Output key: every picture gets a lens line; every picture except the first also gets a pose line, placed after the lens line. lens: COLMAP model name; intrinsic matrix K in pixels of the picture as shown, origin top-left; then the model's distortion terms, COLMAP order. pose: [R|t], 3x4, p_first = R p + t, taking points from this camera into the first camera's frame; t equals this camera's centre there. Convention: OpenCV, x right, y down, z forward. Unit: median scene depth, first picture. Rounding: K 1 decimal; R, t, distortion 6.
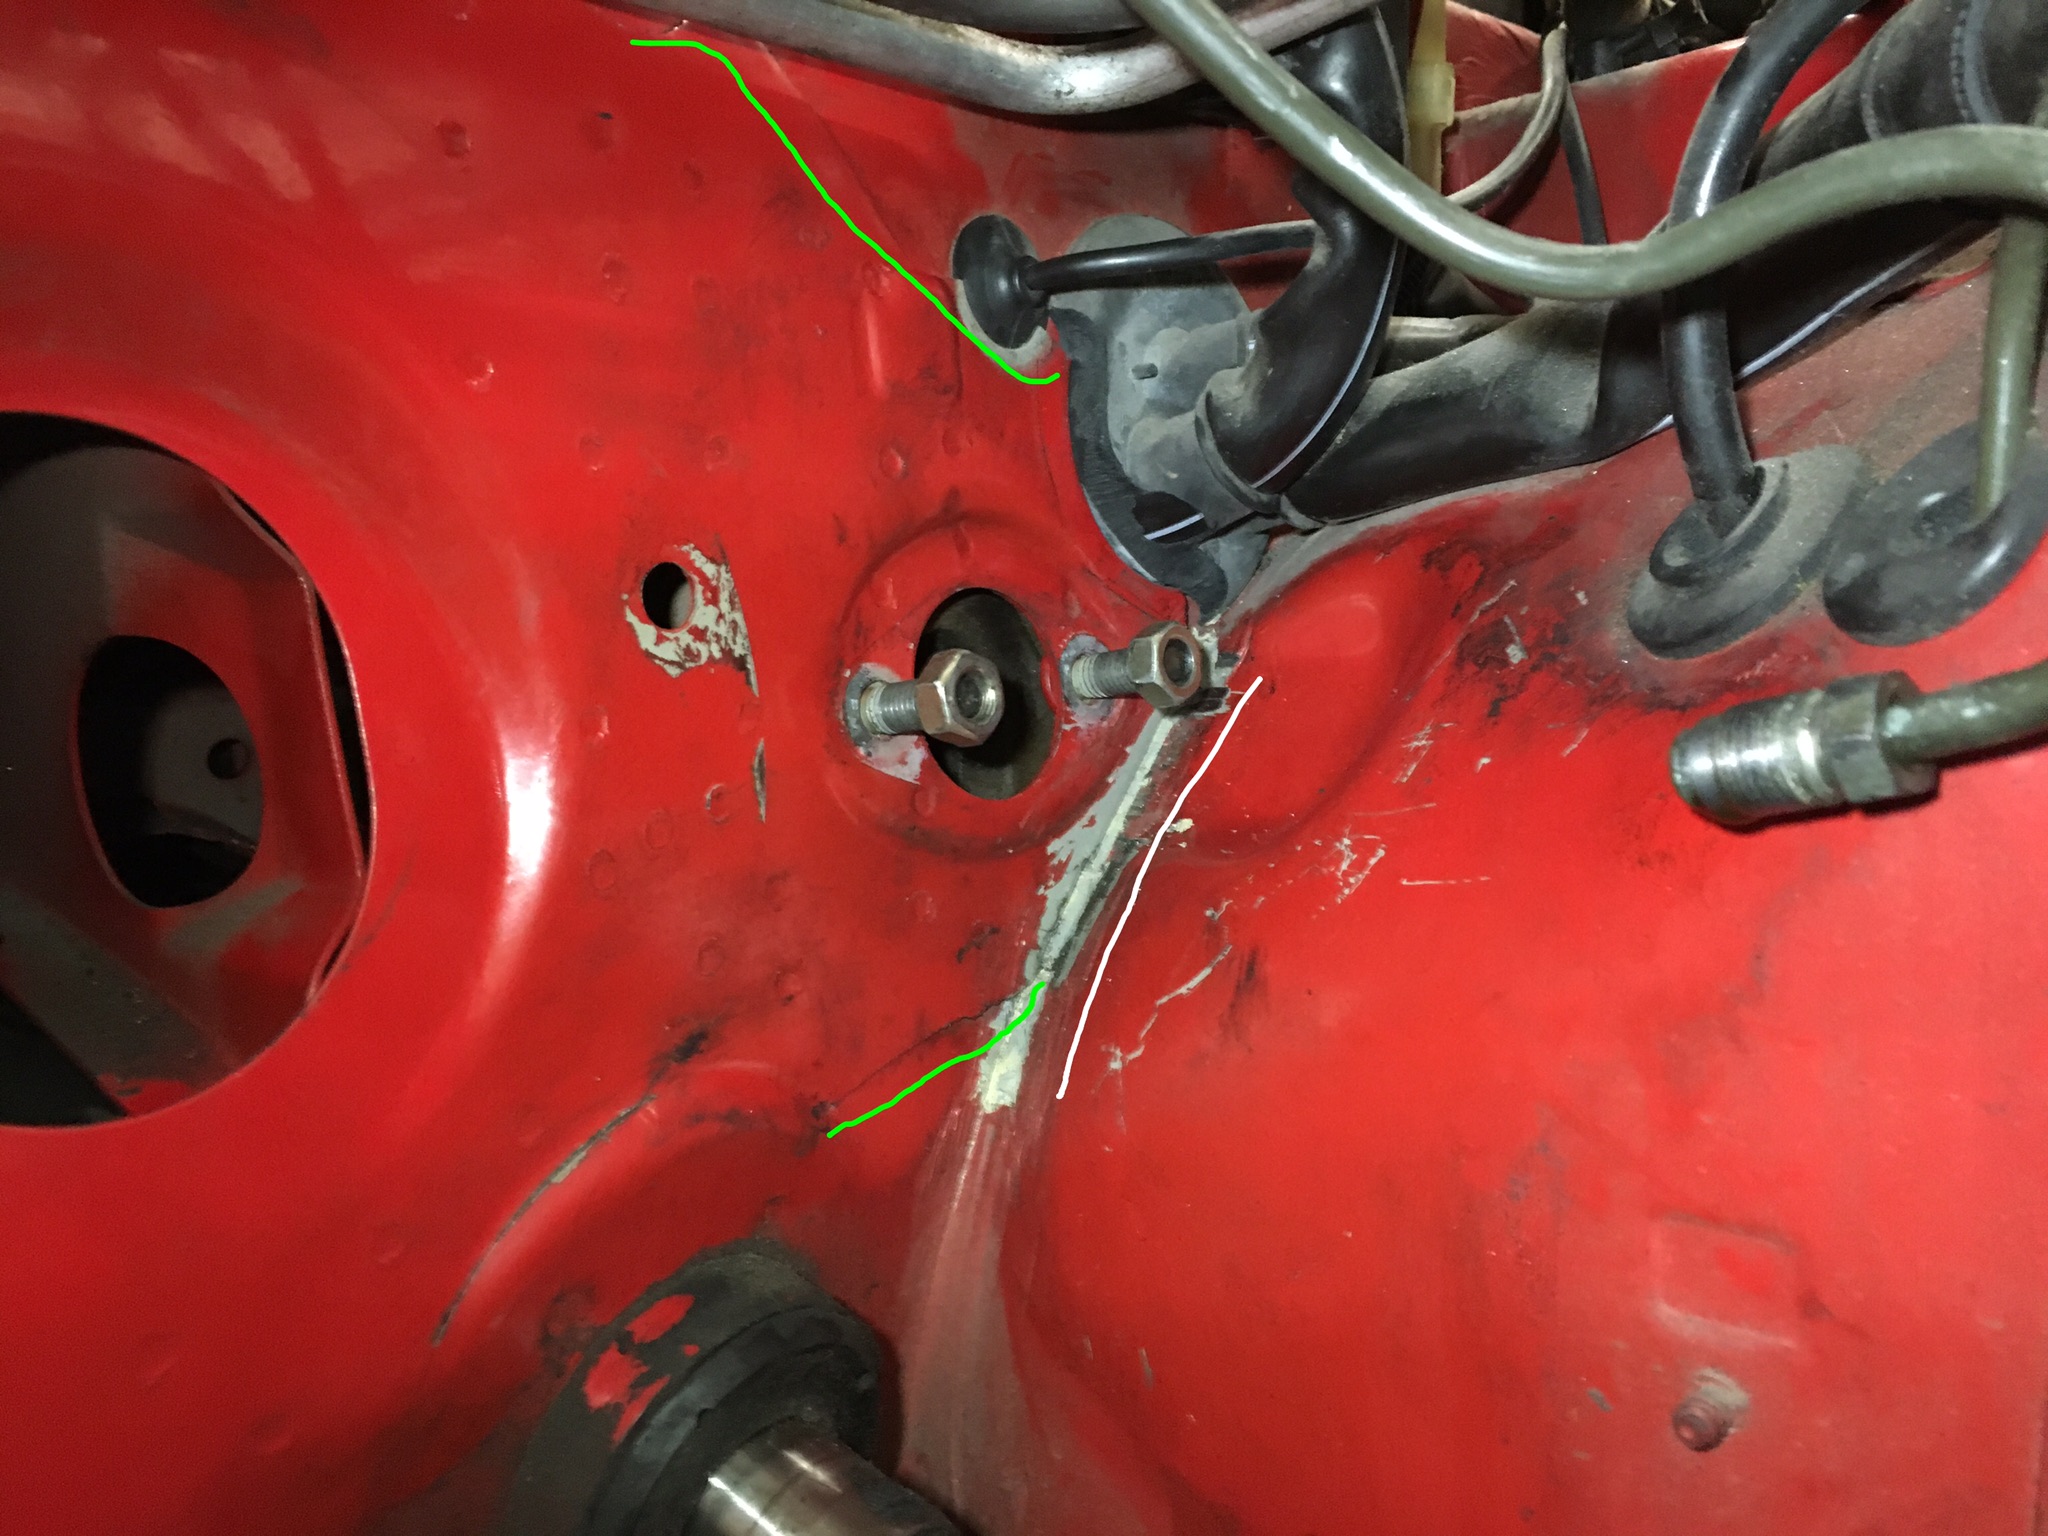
lens RADIAL K [[1815.5, 0, 1024.0], [0, 1815.5, 768.0], [0, 0, 1]] dist [0.076414, -0.150853]
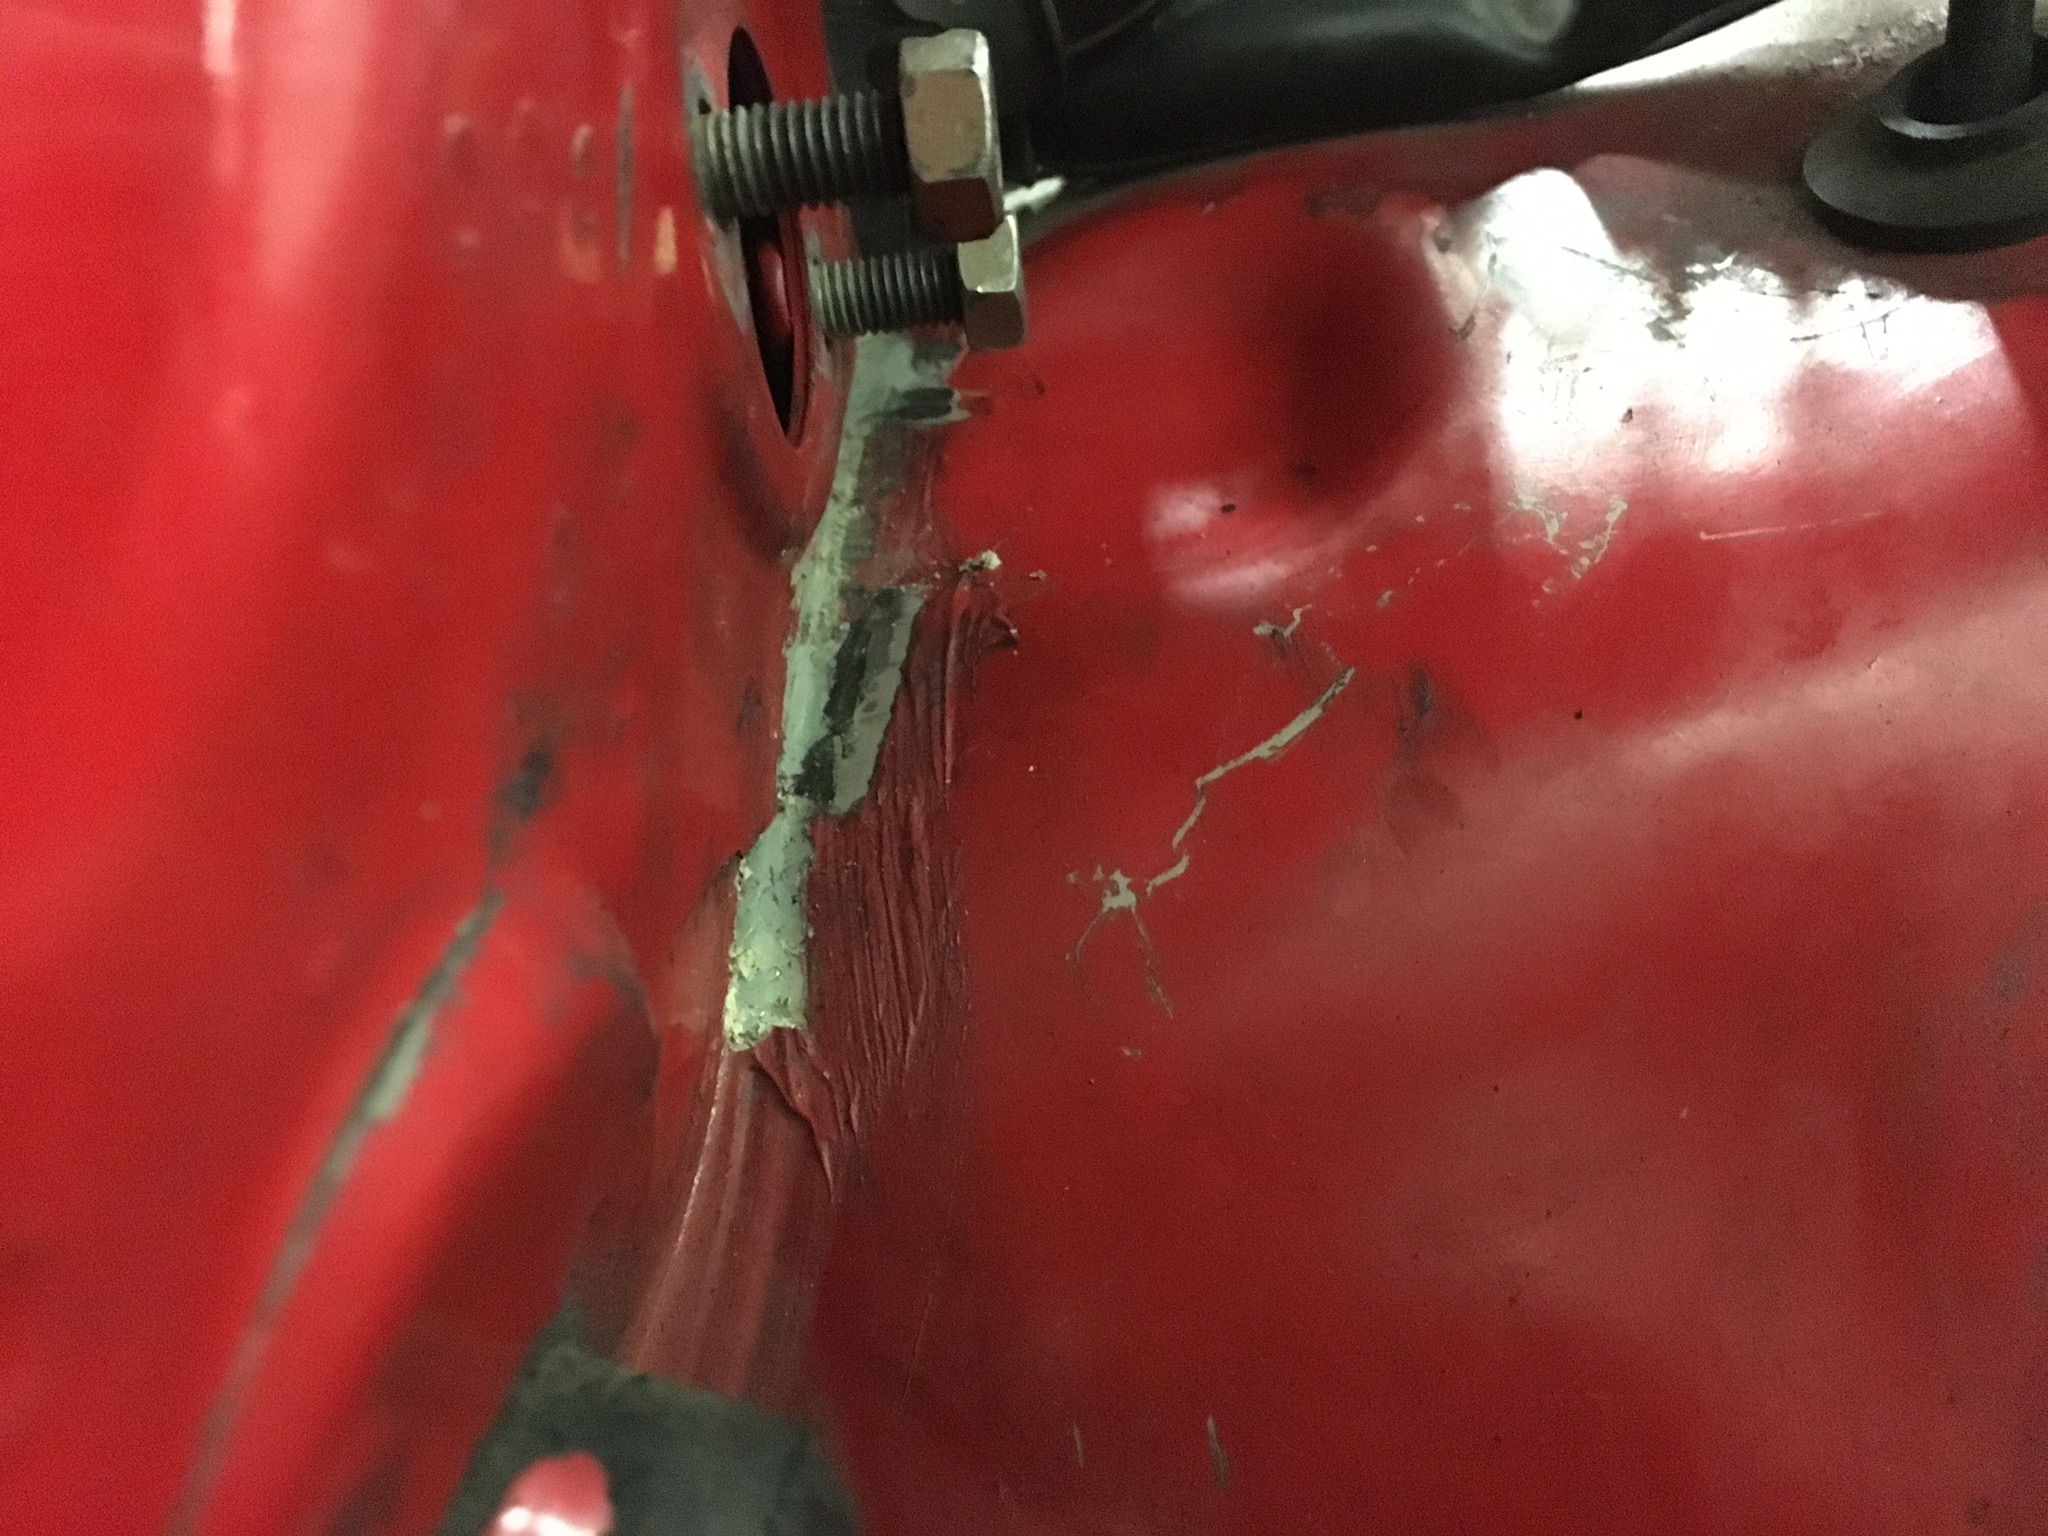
lens RADIAL K [[1815.5, 0, 1024.0], [0, 1815.5, 768.0], [0, 0, 1]] dist [0.076414, -0.150853]
pose [[0.759936, 0.047378, 0.648269, -0.326554], [0.012089, 0.996137, -0.086974, 0.170906], [-0.649885, 0.073932, 0.756428, 0.603939]]
